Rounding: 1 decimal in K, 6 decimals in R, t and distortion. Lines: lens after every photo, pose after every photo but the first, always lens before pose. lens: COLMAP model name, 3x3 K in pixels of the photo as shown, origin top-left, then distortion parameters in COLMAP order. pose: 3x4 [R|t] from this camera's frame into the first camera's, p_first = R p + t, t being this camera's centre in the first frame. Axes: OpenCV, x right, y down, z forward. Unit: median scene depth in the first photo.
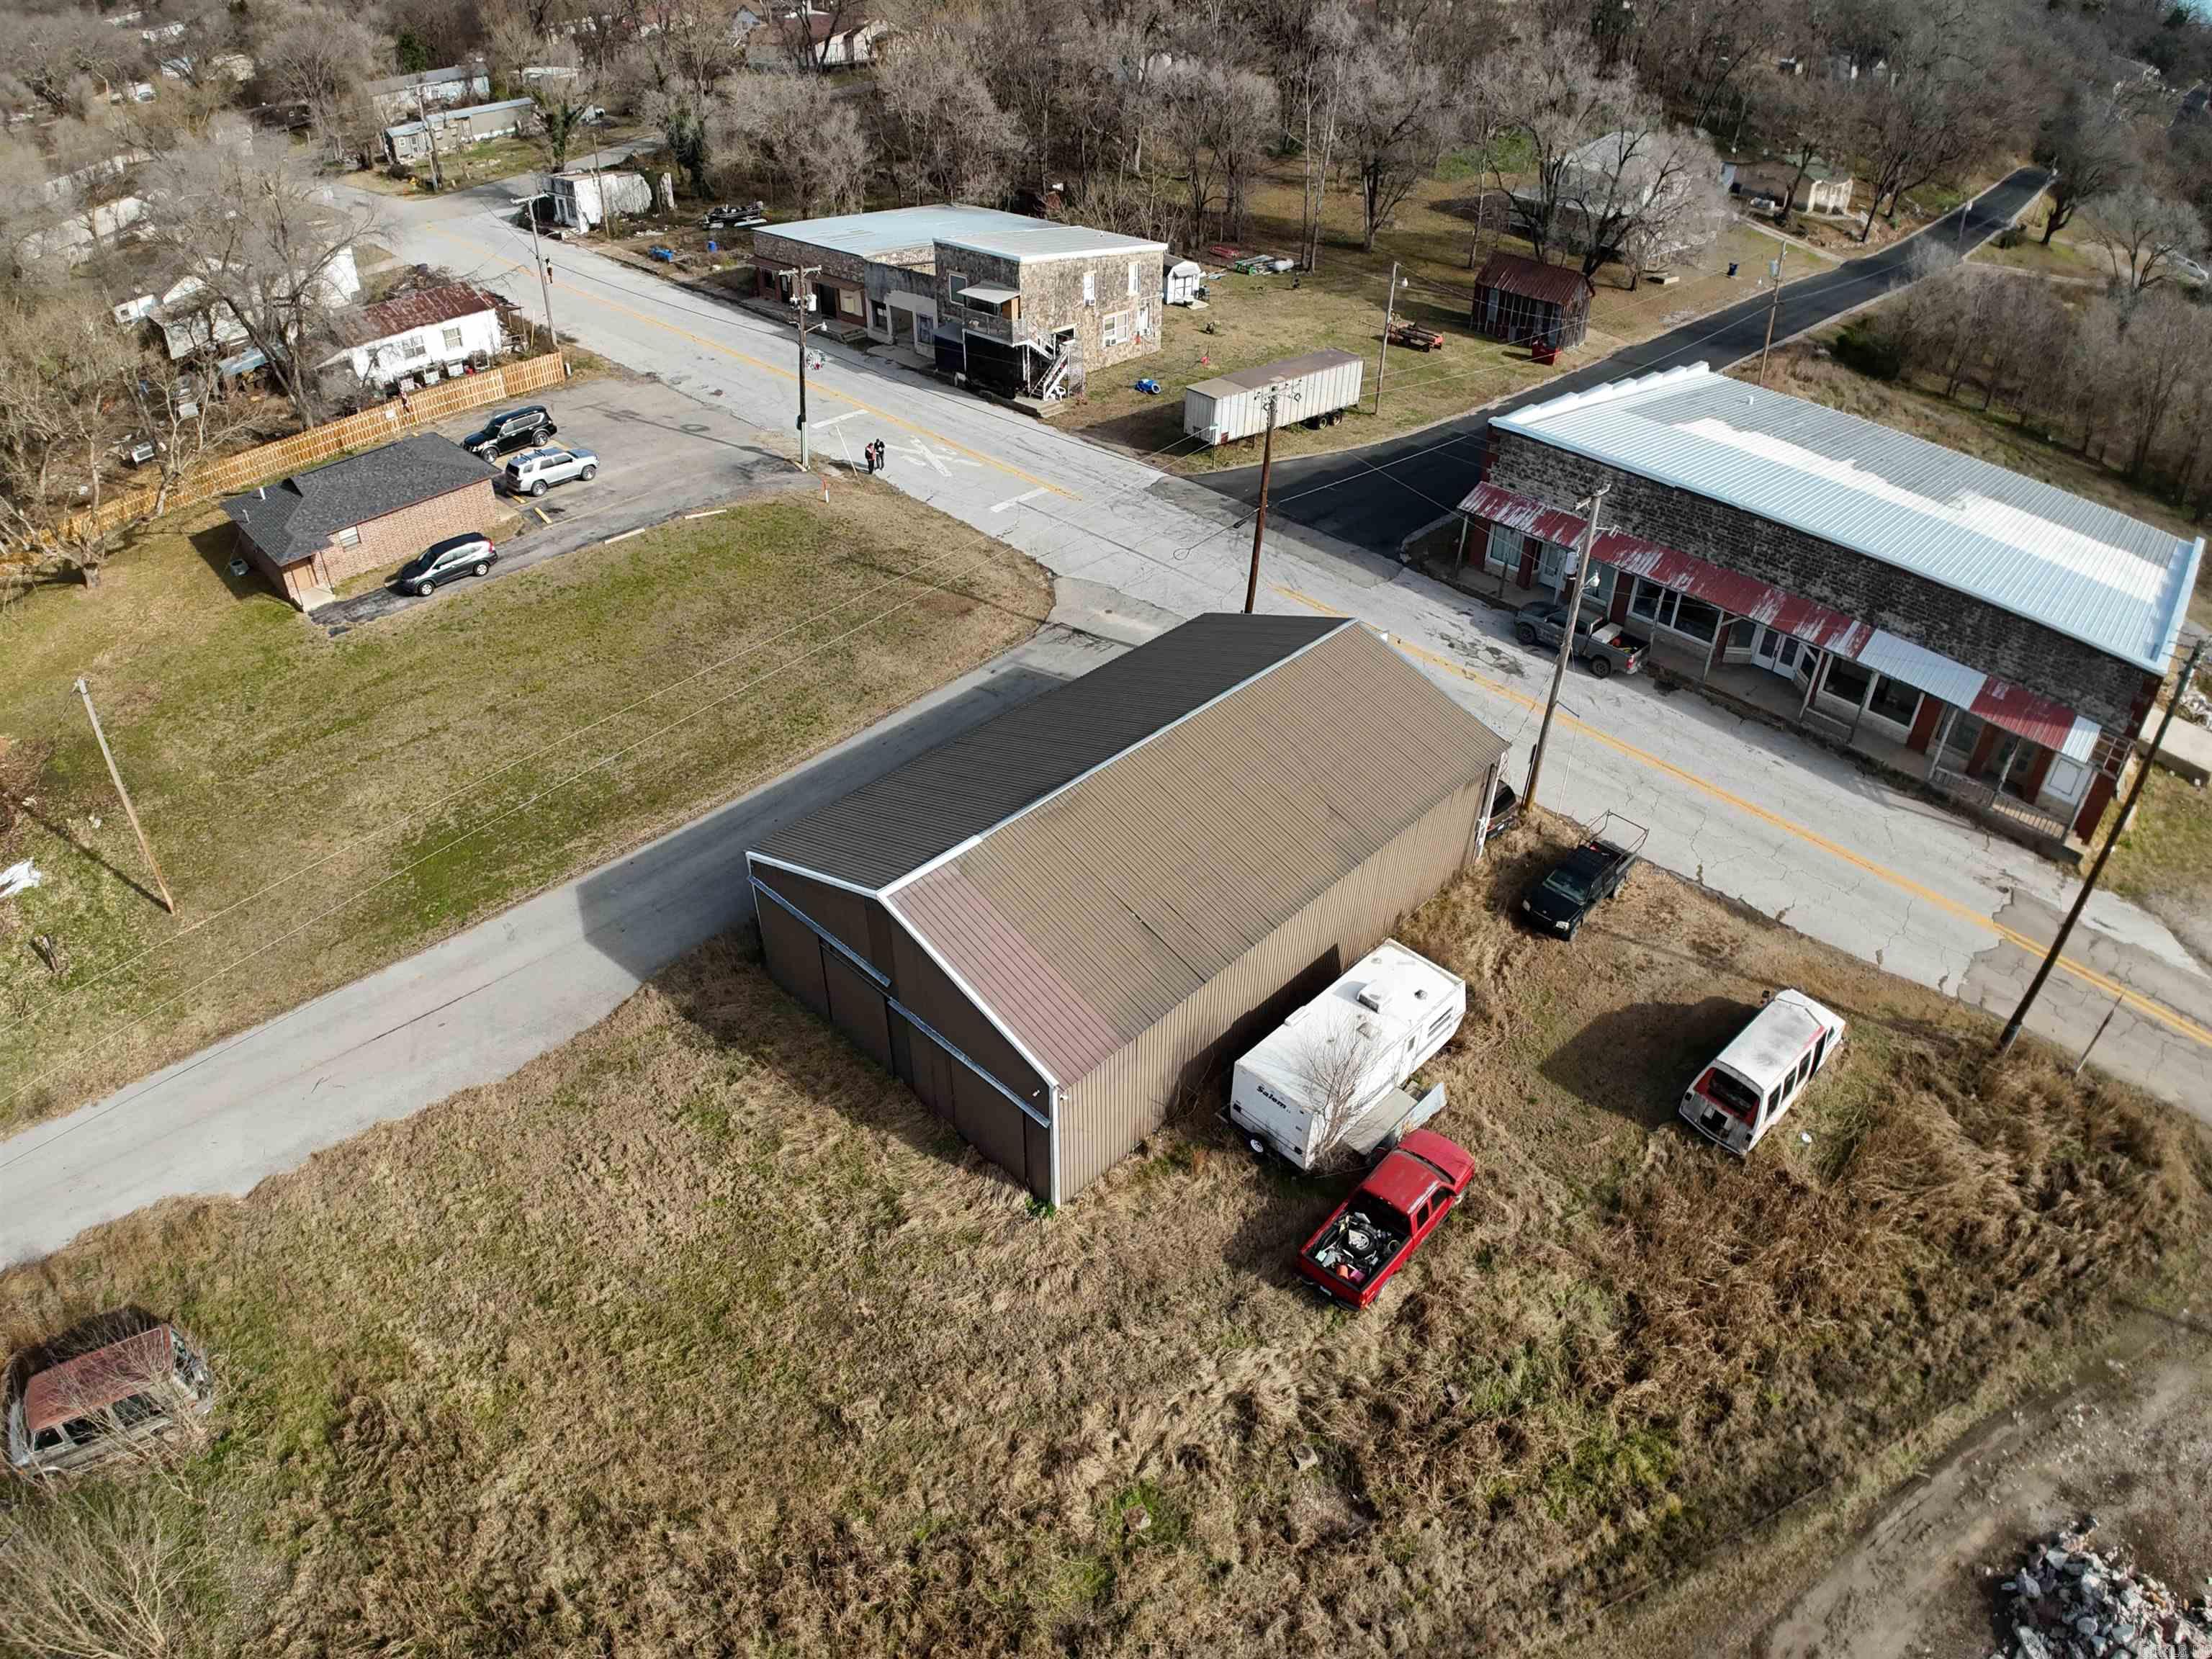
lens RADIAL K [[1340.9, 0, 1106.0], [0, 1340.9, 829.5], [0, 0, 1]] dist [-0.181624, 0.017439]
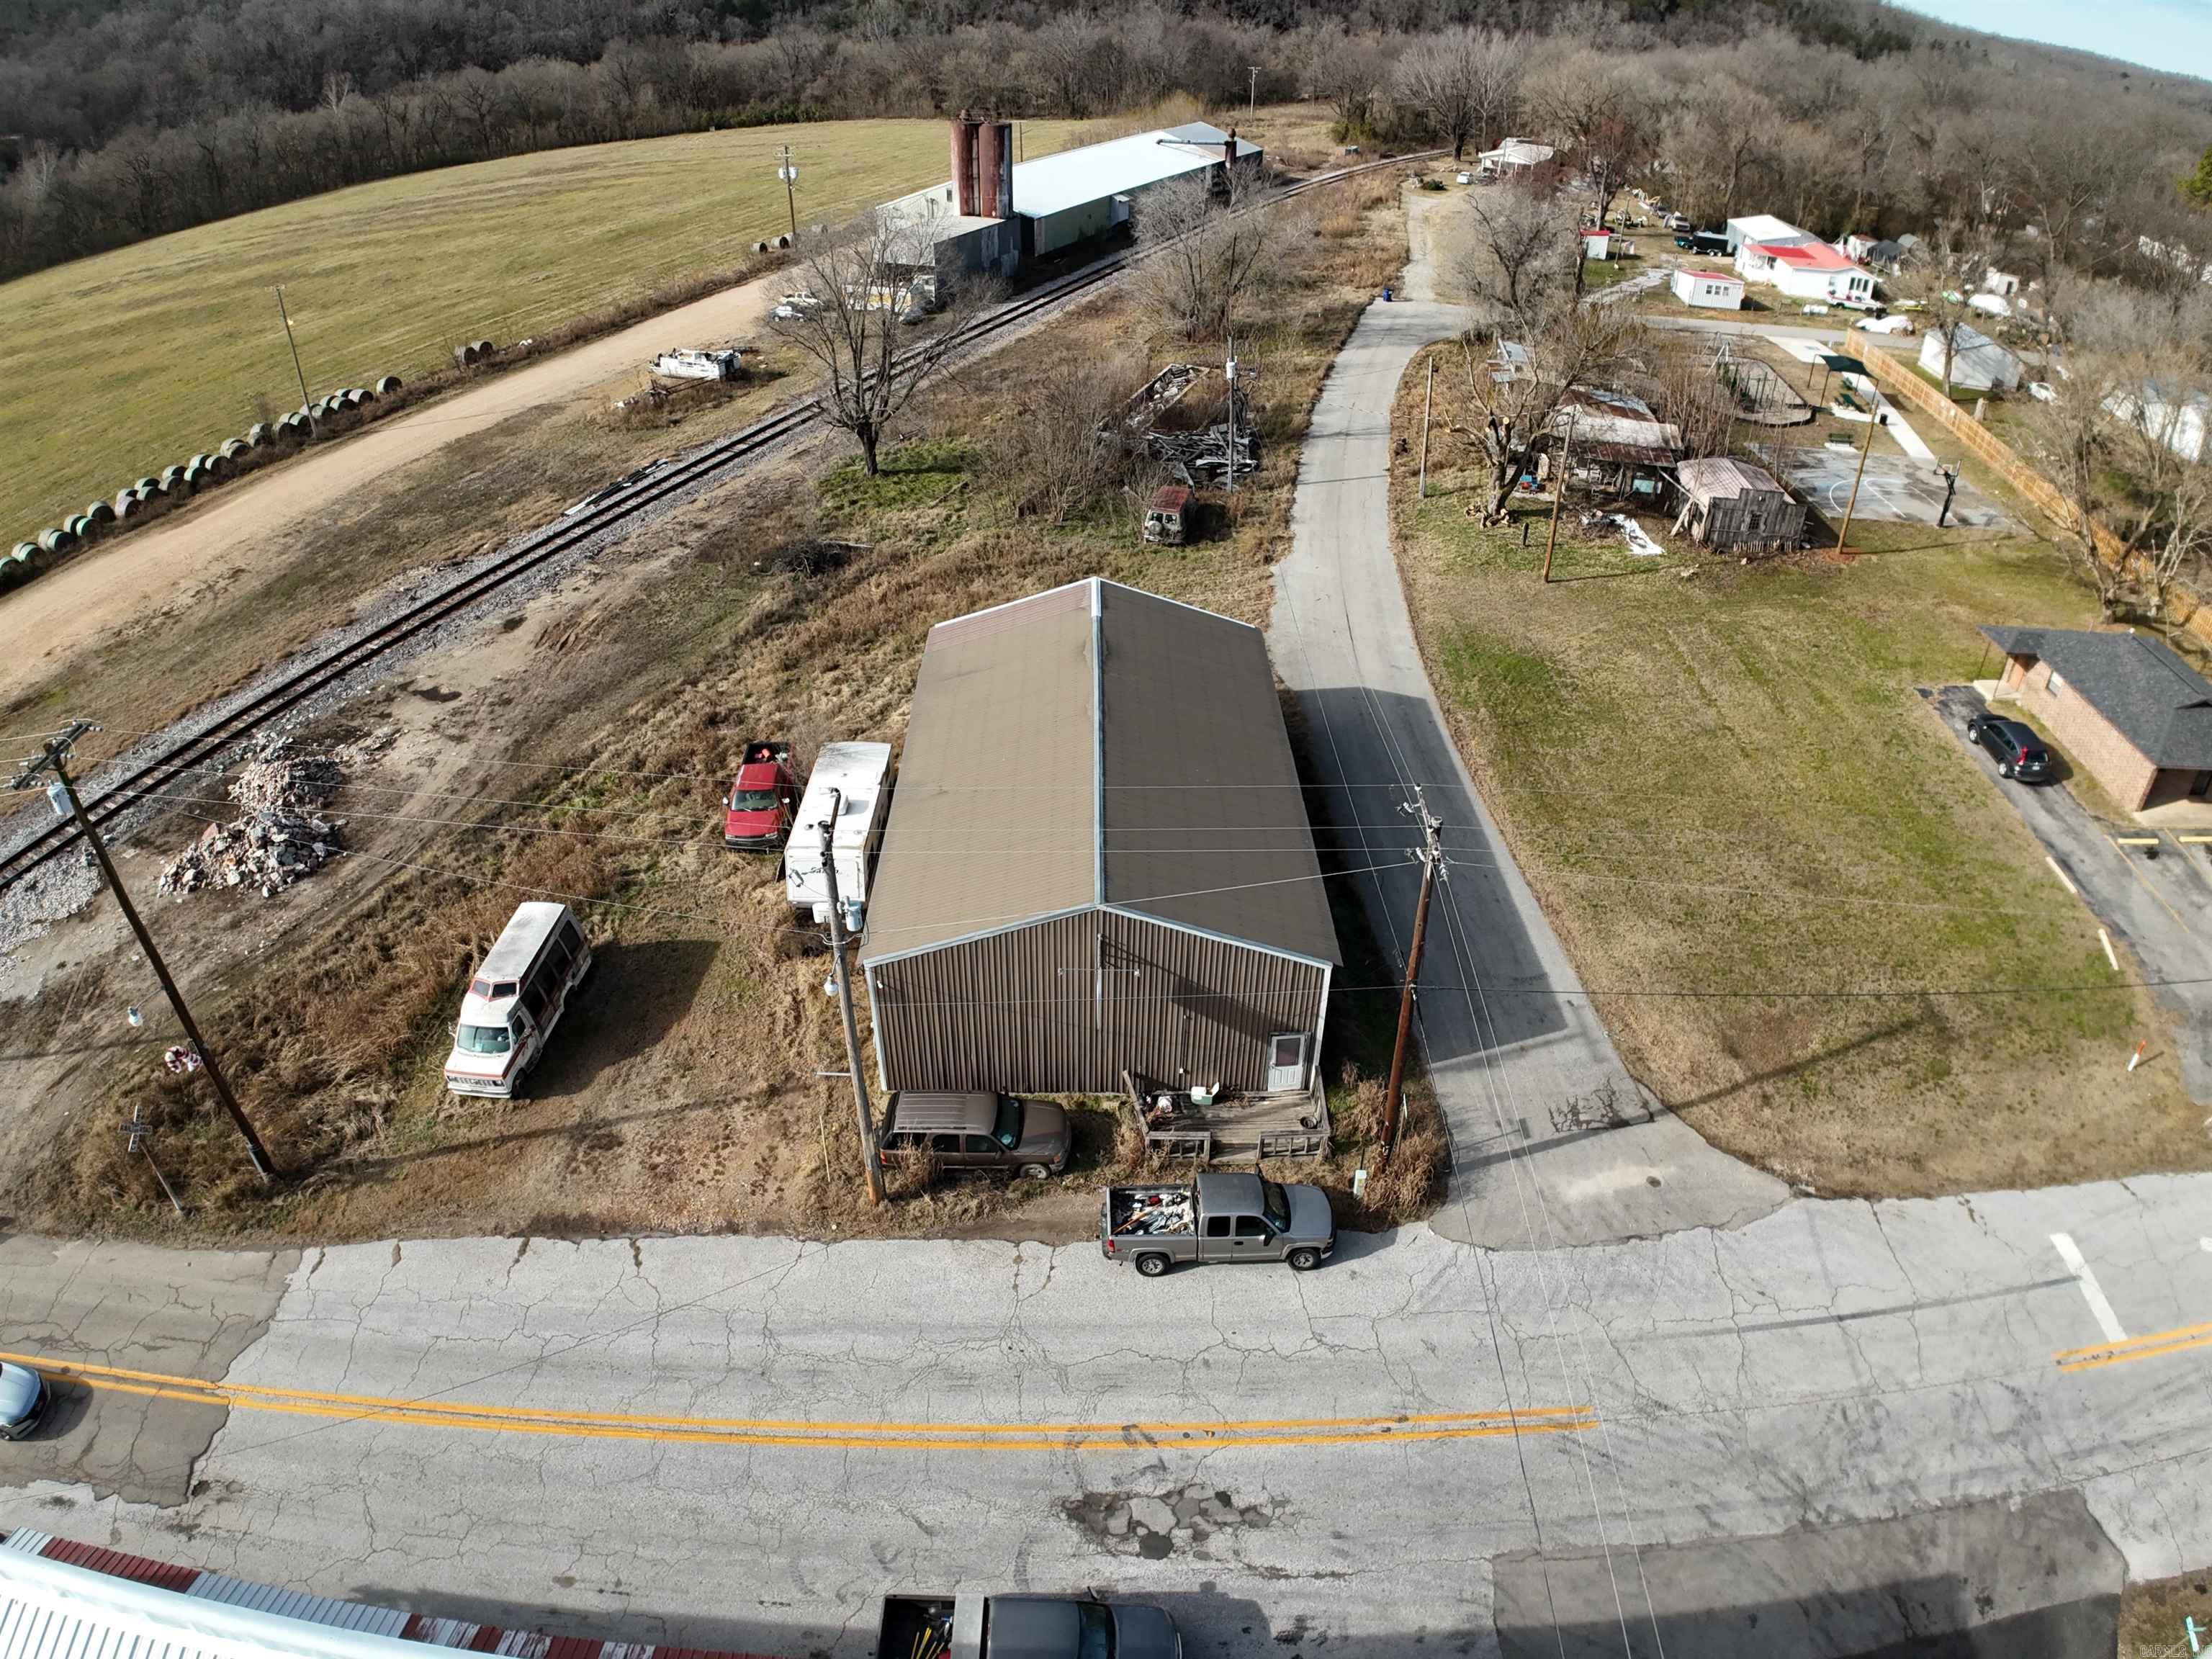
lens RADIAL K [[1340.9, 0, 1106.0], [0, 1340.9, 829.5], [0, 0, 1]] dist [-0.181624, 0.017439]
pose [[-0.711272, 0.391147, -0.584035, 0.538625], [-0.430923, 0.413784, 0.801928, -0.694698], [0.555336, 0.822062, -0.125758, 0.928805]]
